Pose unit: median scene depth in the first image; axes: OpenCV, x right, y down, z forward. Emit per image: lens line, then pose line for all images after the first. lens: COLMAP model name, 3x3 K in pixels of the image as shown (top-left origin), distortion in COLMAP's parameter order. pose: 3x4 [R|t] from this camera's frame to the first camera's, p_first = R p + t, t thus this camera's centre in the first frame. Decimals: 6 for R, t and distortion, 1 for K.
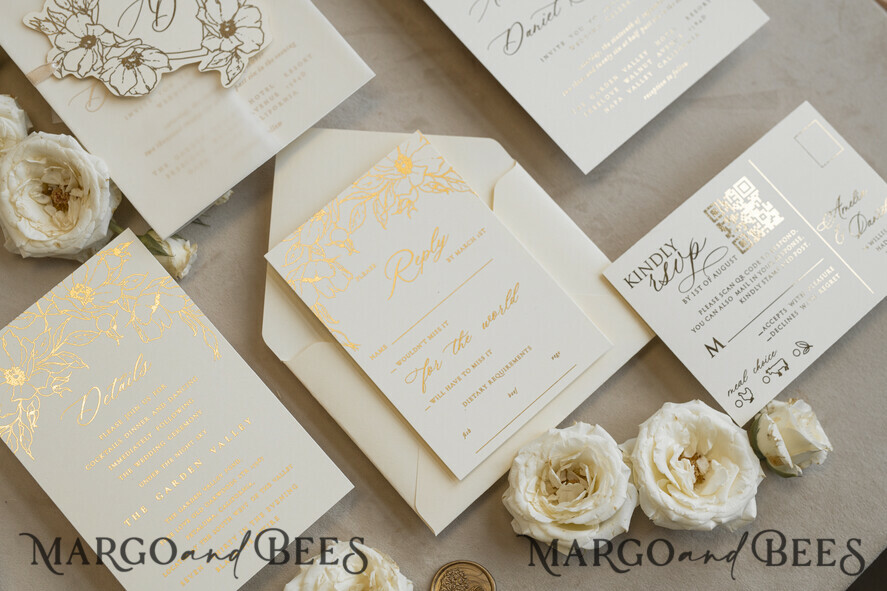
lens RADIAL K [[1280.9, 0, 442.4], [0, 1280.9, 304.7], [0, 0, 1]] dist [-0.032285, 0.042165]
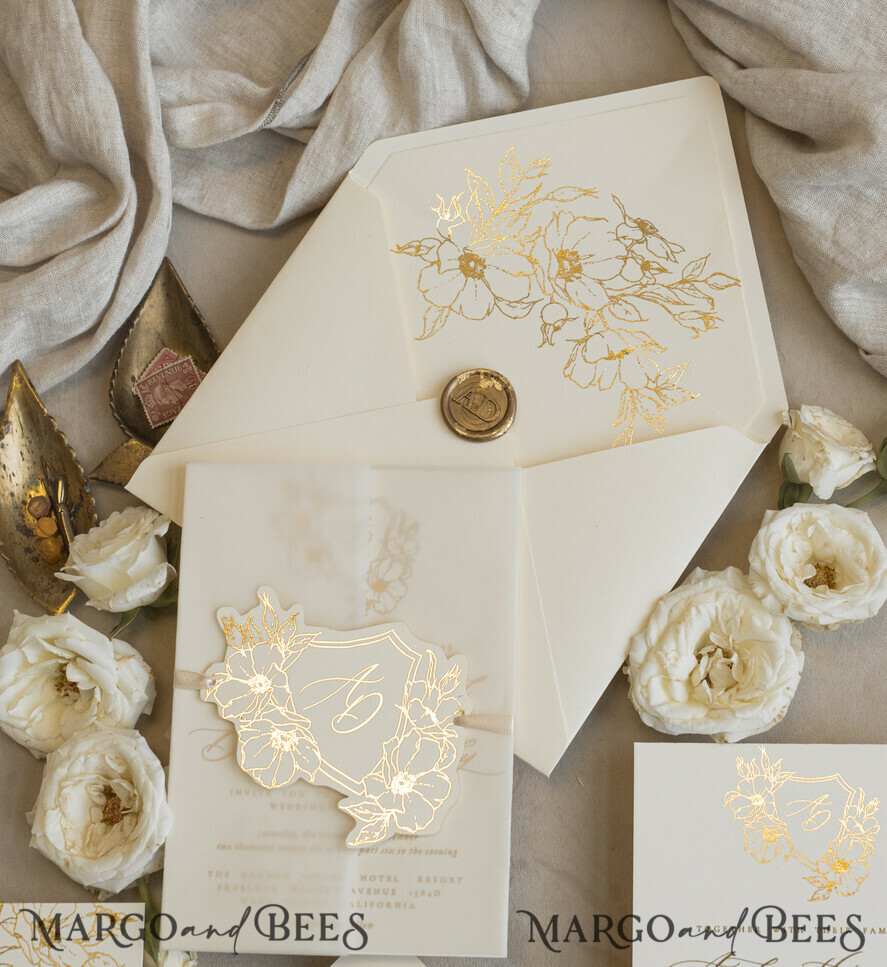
lens RADIAL K [[2809.9, 0, 585.5], [0, 2809.9, 331.9], [0, 0, 1]] dist [-0.009002, -0.006235]
pose [[0.734267, 0.619598, -0.277399, 0.218604], [-0.627686, 0.775293, 0.070229, -0.625559], [0.258579, 0.122553, 0.958185, -0.642278]]
